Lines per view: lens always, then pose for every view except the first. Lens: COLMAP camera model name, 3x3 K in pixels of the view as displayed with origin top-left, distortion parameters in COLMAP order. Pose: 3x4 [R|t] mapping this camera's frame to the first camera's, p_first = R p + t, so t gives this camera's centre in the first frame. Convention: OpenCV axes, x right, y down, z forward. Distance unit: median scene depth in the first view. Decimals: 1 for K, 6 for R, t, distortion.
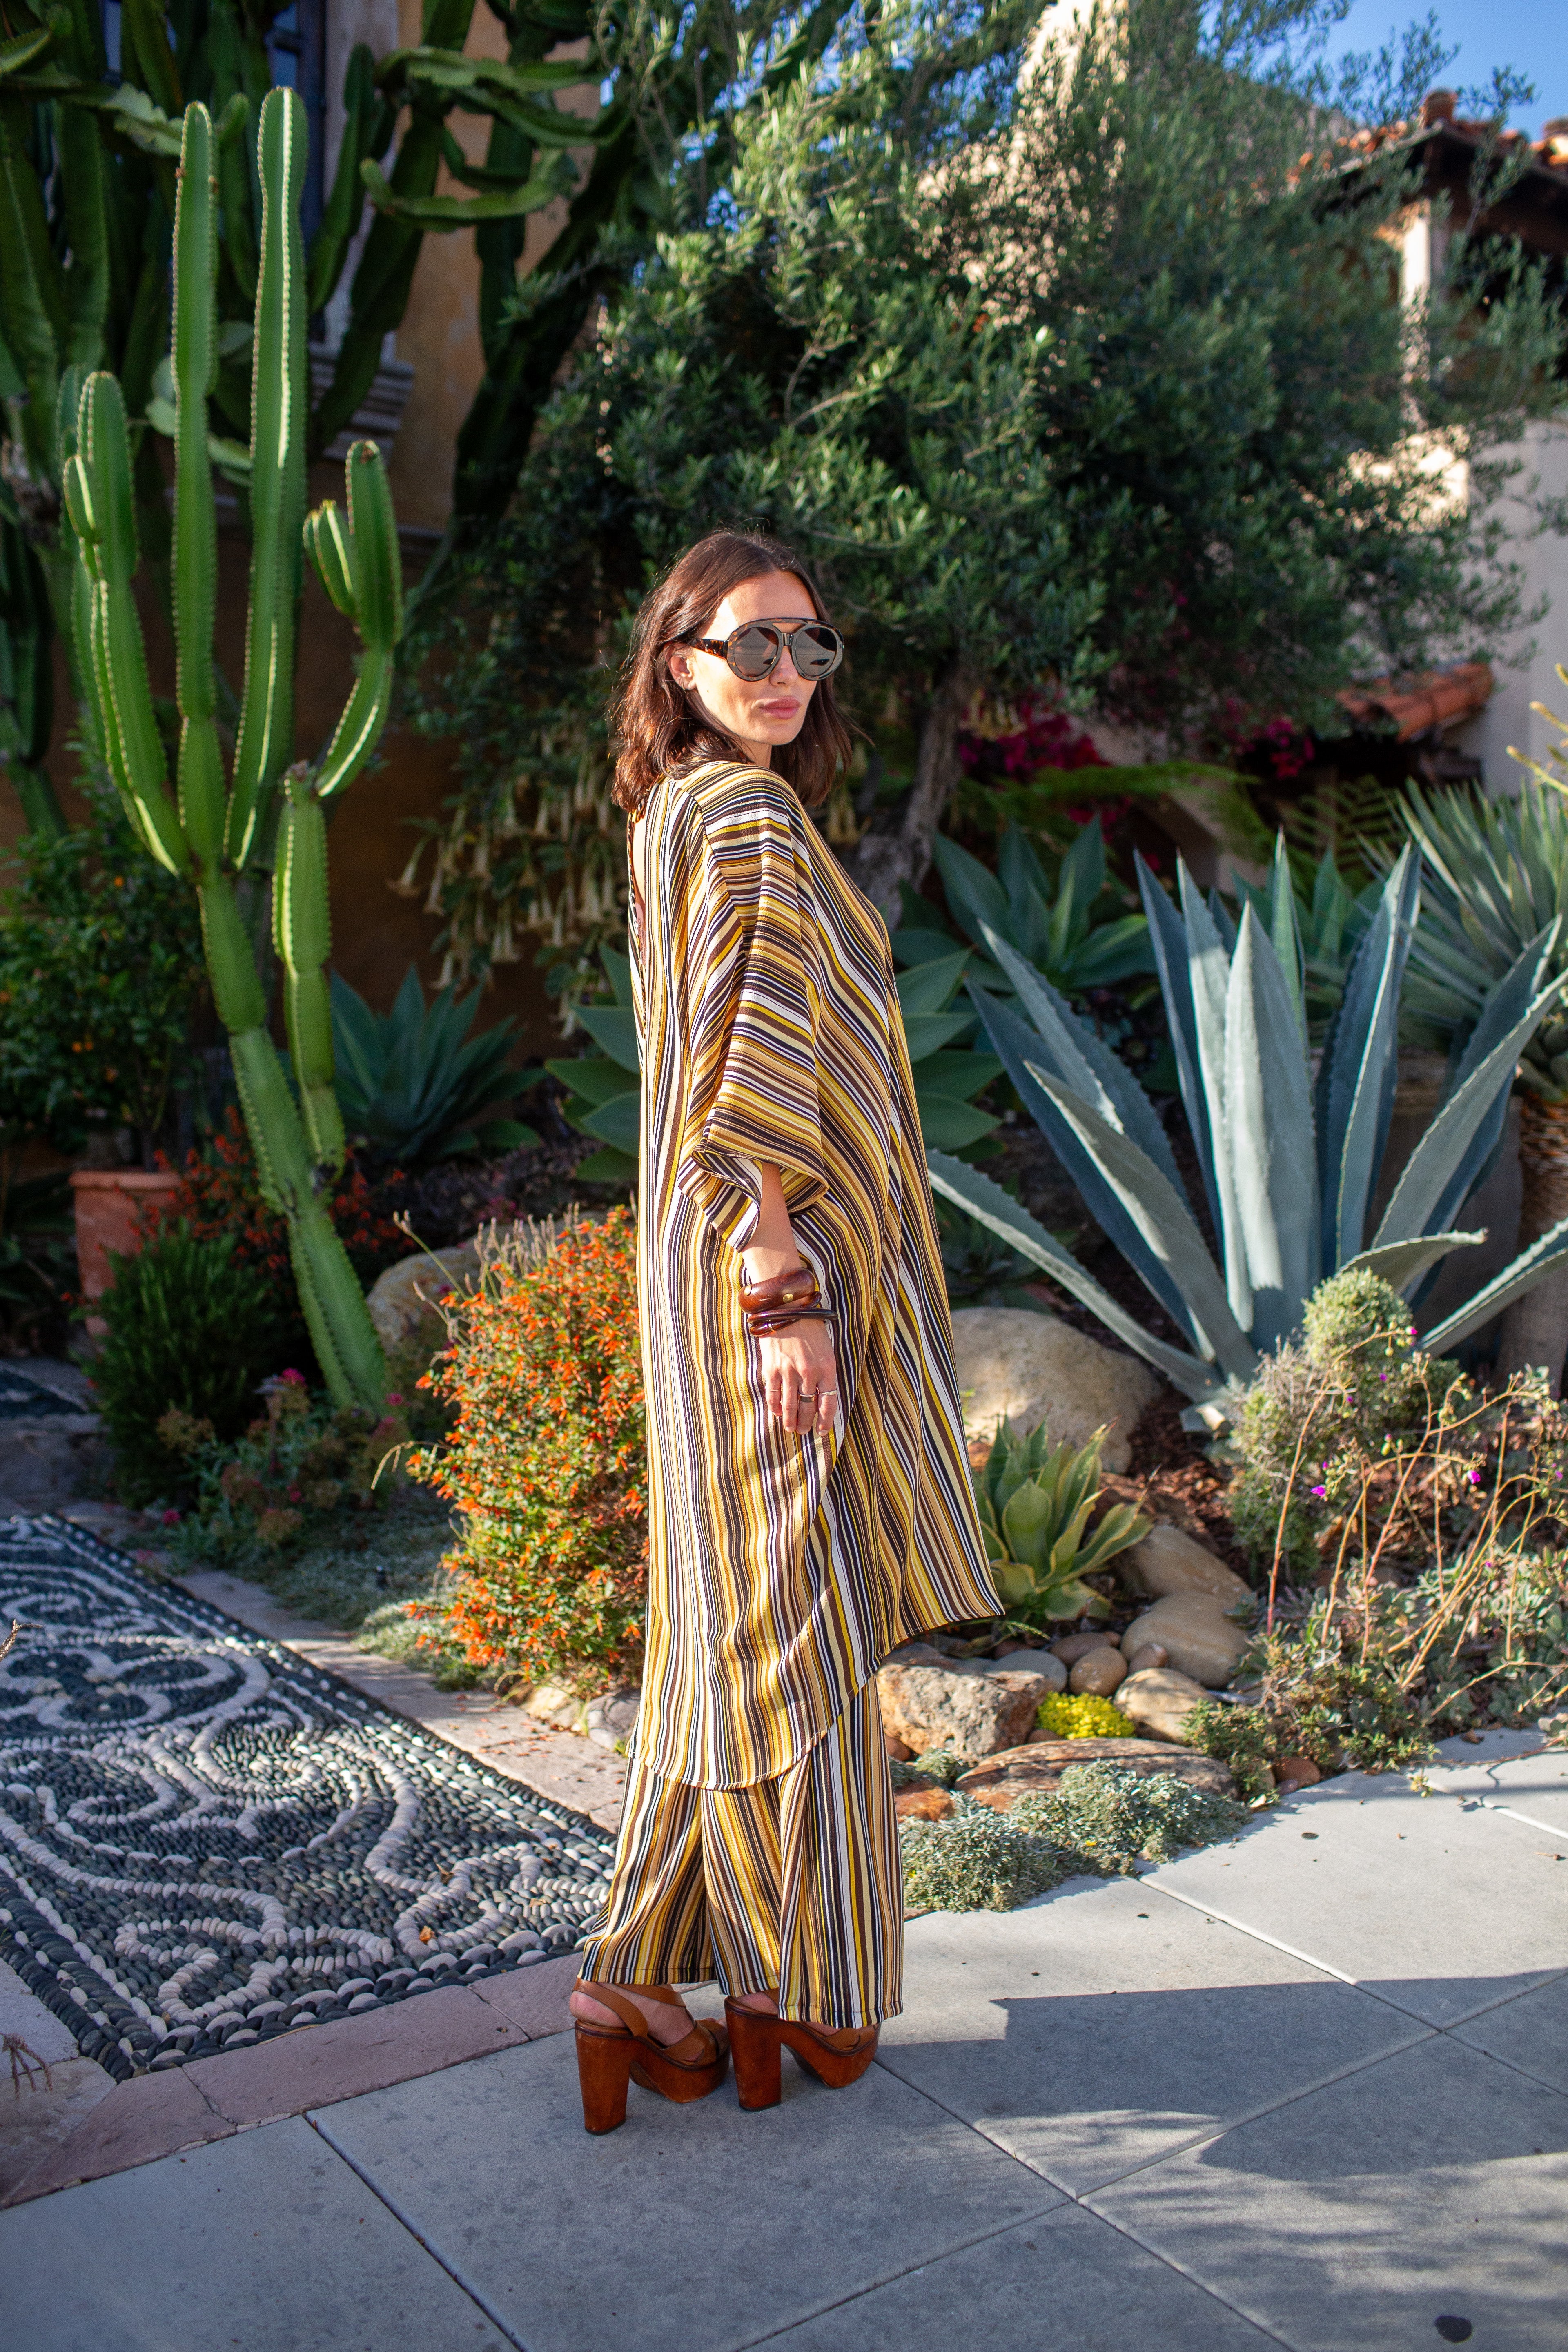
lens RADIAL K [[2251.4, 0, 823.3], [0, 2251.4, 1195.7], [0, 0, 1]] dist [-0.055197, 0.095088]
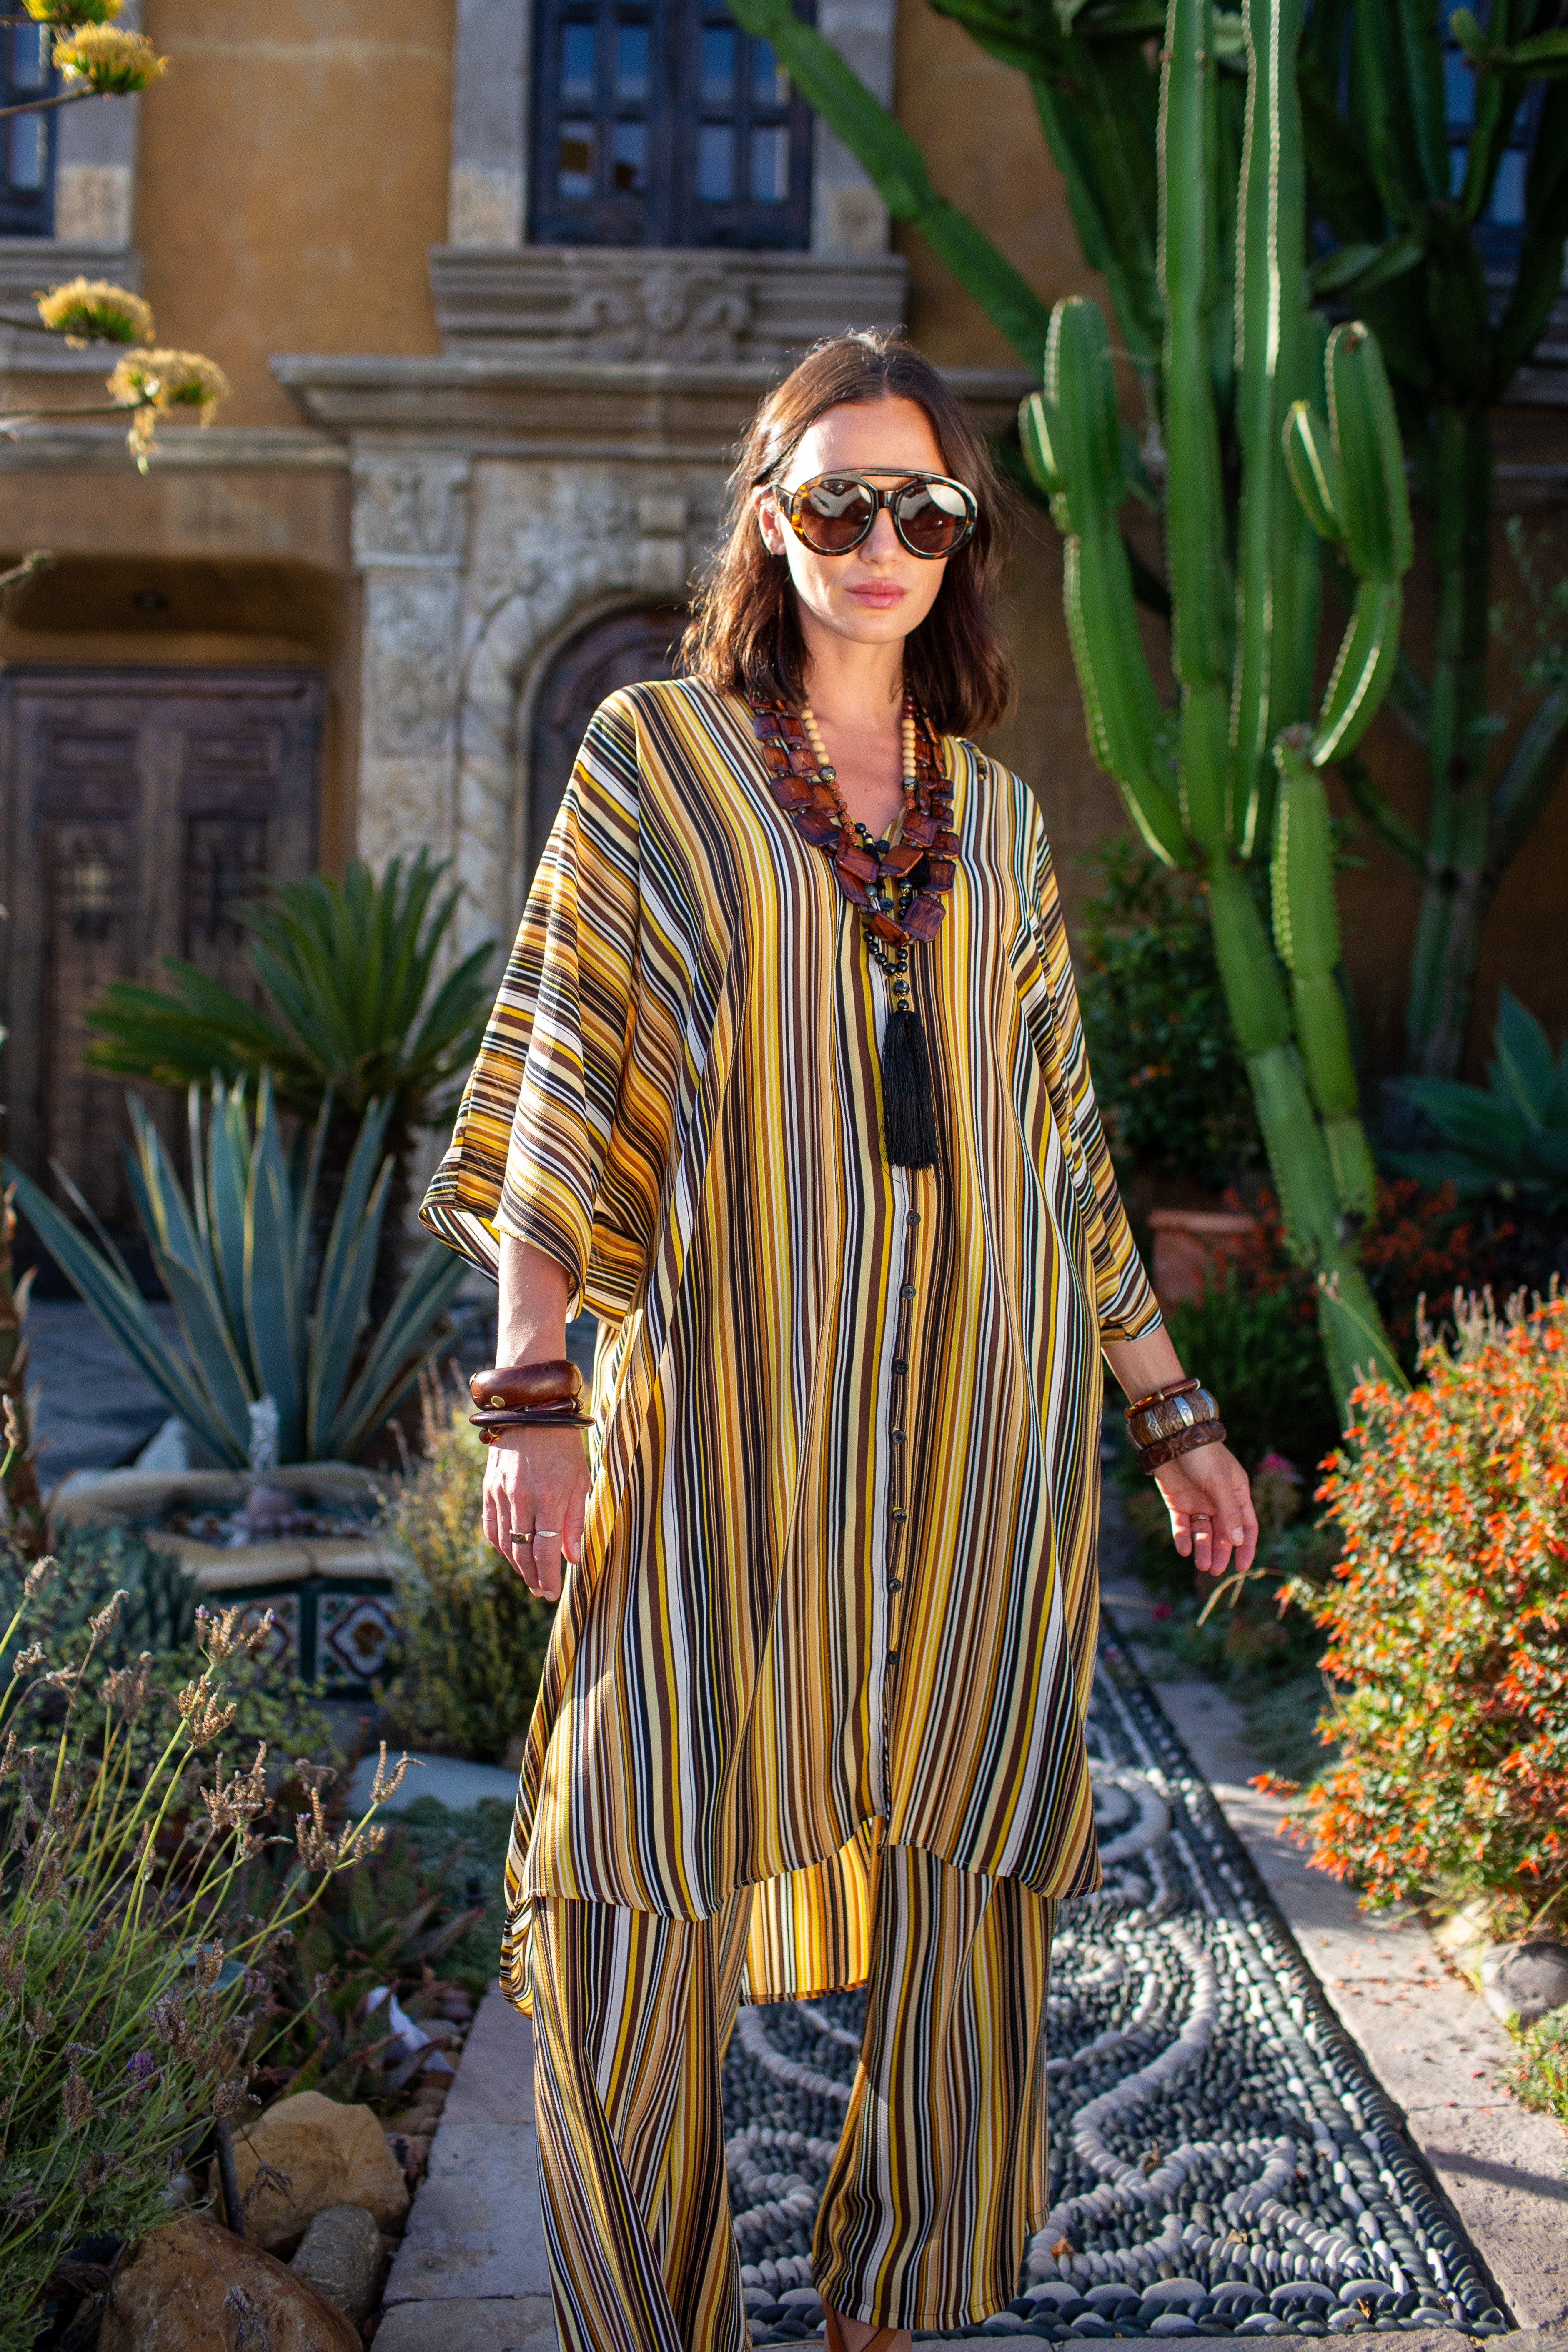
lens RADIAL K [[2353.0, 0, 784.0], [0, 2353.0, 1176.0], [0, 0, 1]] dist [-0.080864, 0.107021]
pose [[0.824233, 0.029745, -0.565469, 0.113090], [-0.046191, 0.998823, -0.014788, -0.005499], [0.564363, 0.038309, 0.824637, 0.197966]]
